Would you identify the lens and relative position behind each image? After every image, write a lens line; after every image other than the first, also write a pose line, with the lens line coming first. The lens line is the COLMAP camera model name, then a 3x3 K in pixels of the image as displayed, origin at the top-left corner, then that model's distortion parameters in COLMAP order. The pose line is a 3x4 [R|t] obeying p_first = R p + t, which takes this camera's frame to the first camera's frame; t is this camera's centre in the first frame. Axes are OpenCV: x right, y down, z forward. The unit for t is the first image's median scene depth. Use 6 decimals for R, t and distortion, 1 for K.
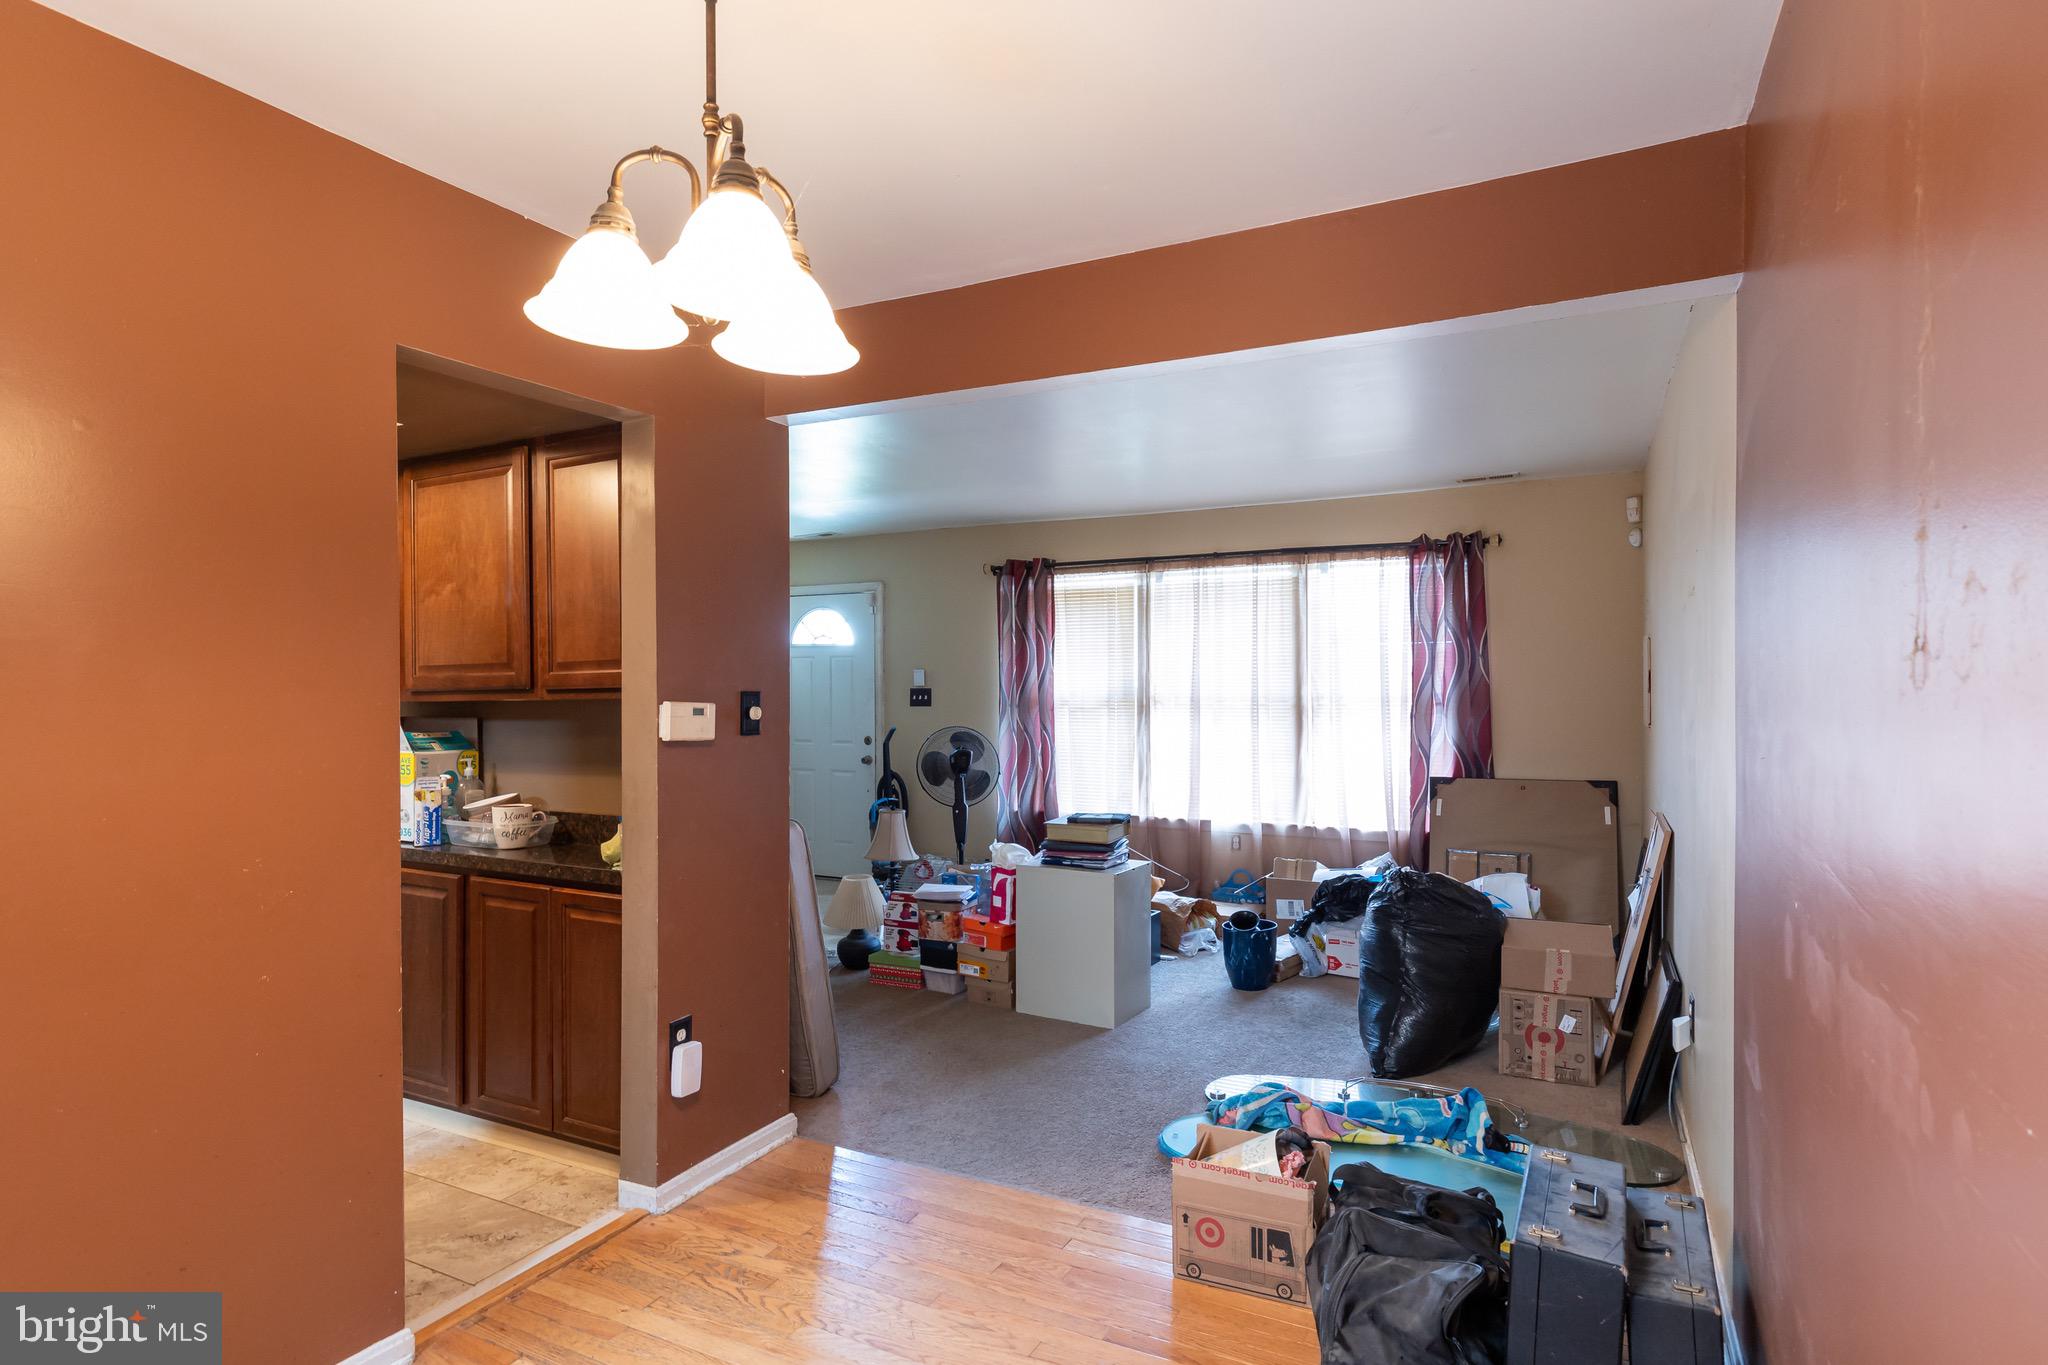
lens RADIAL K [[1165.3, 0, 1025.5], [0, 1165.3, 683.8], [0, 0, 1]] dist [0.009018, 0.001129]
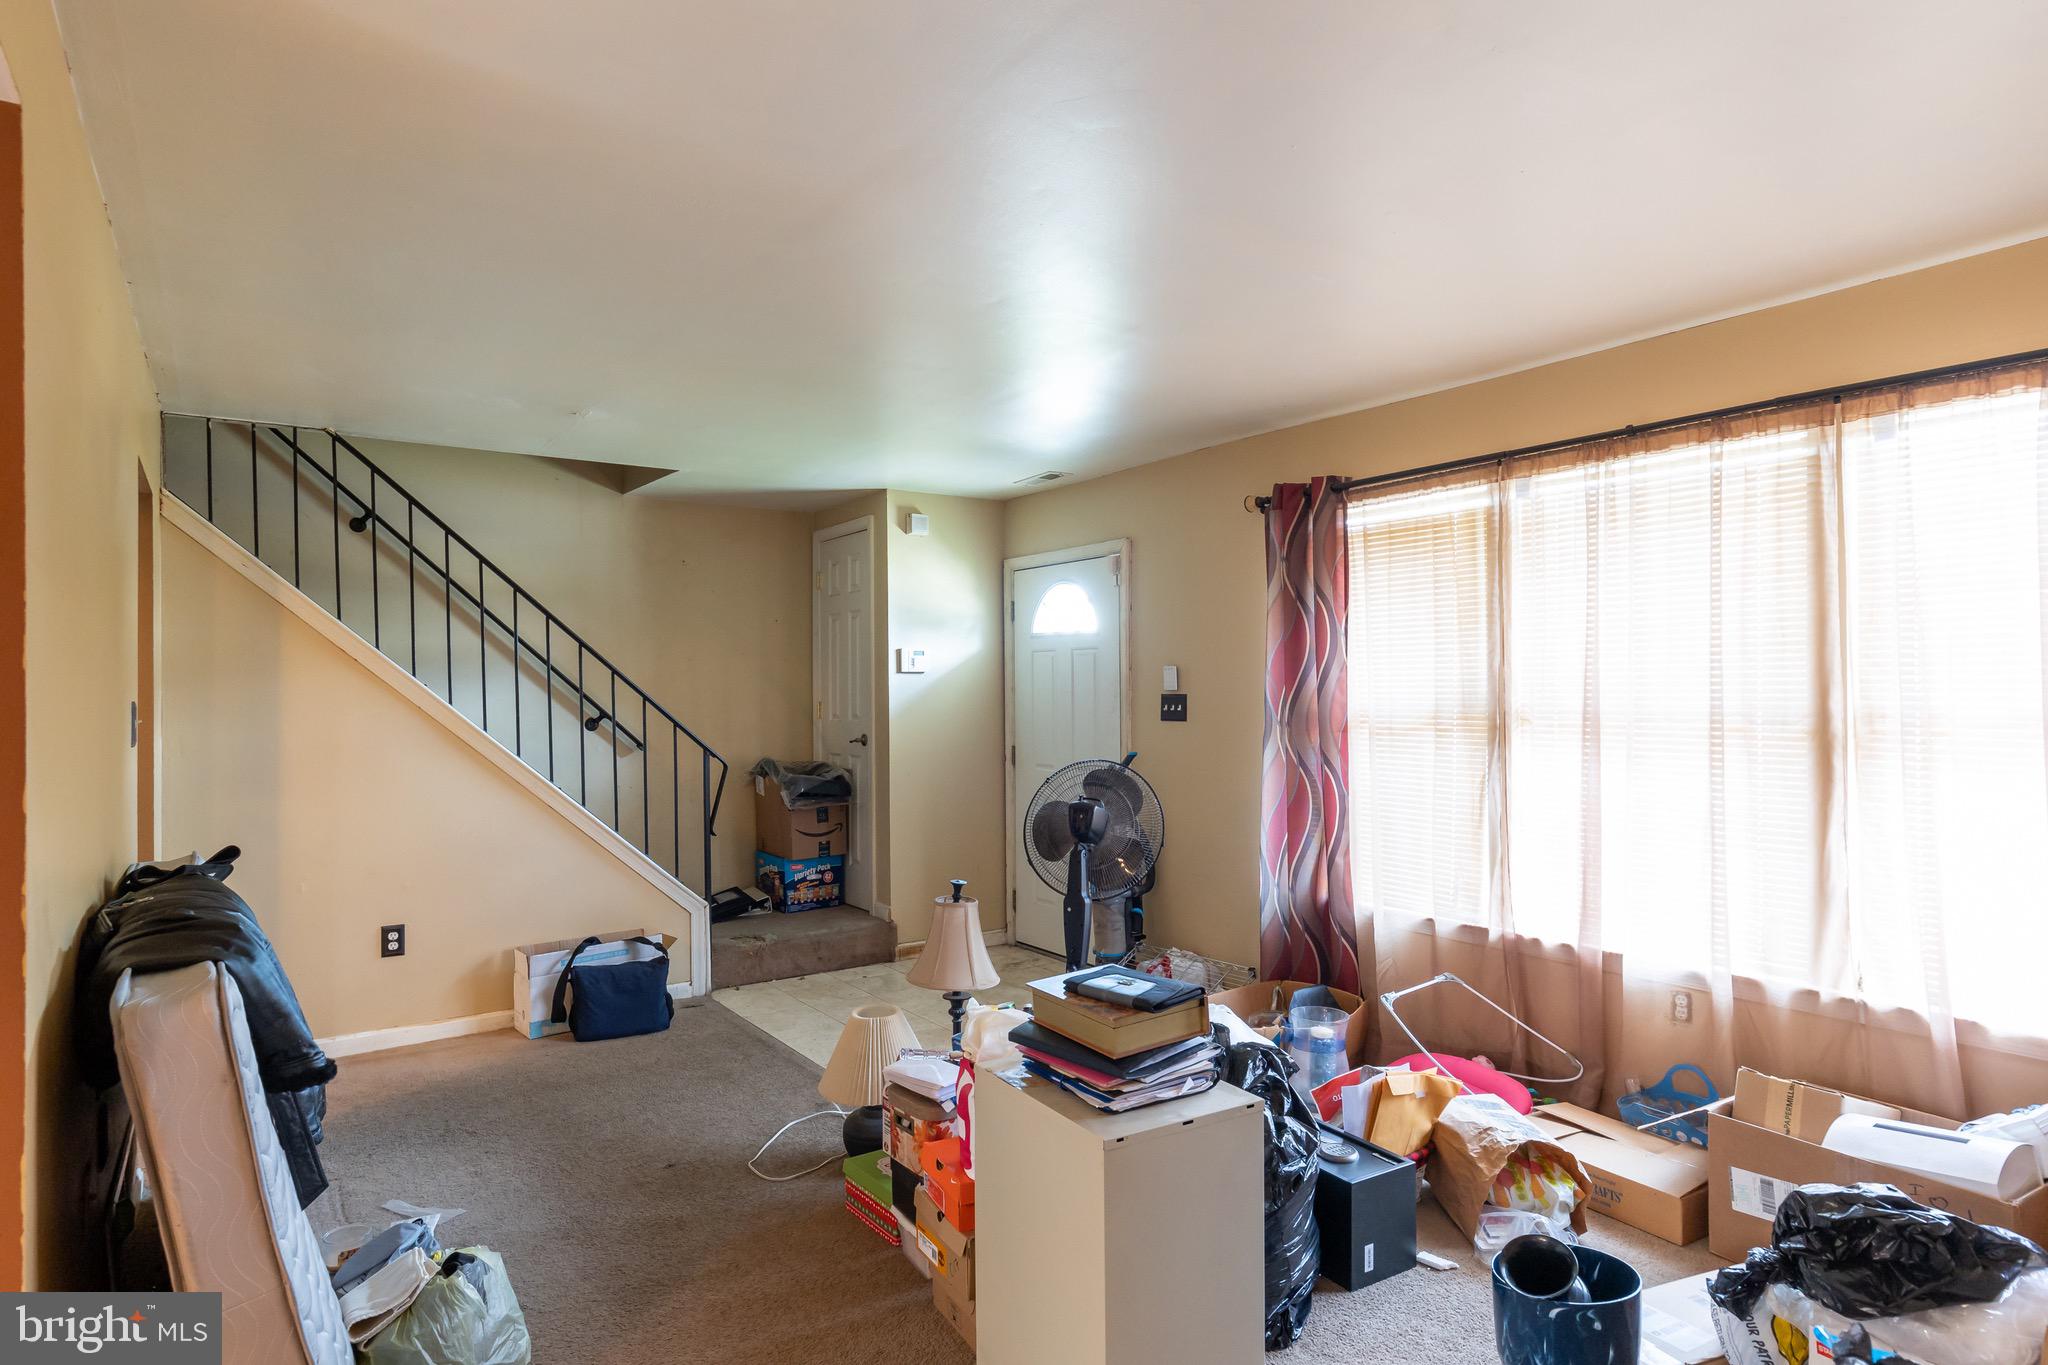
lens RADIAL K [[1165.3, 0, 1019.8], [0, 1165.3, 683.6], [0, 0, 1]] dist [0.009018, 0.001129]
pose [[0.871378, -0.004947, -0.490588, 0.177701], [0.004483, 0.999988, -0.002121, -0.001314], [0.490592, -0.000351, 0.871389, 0.422280]]
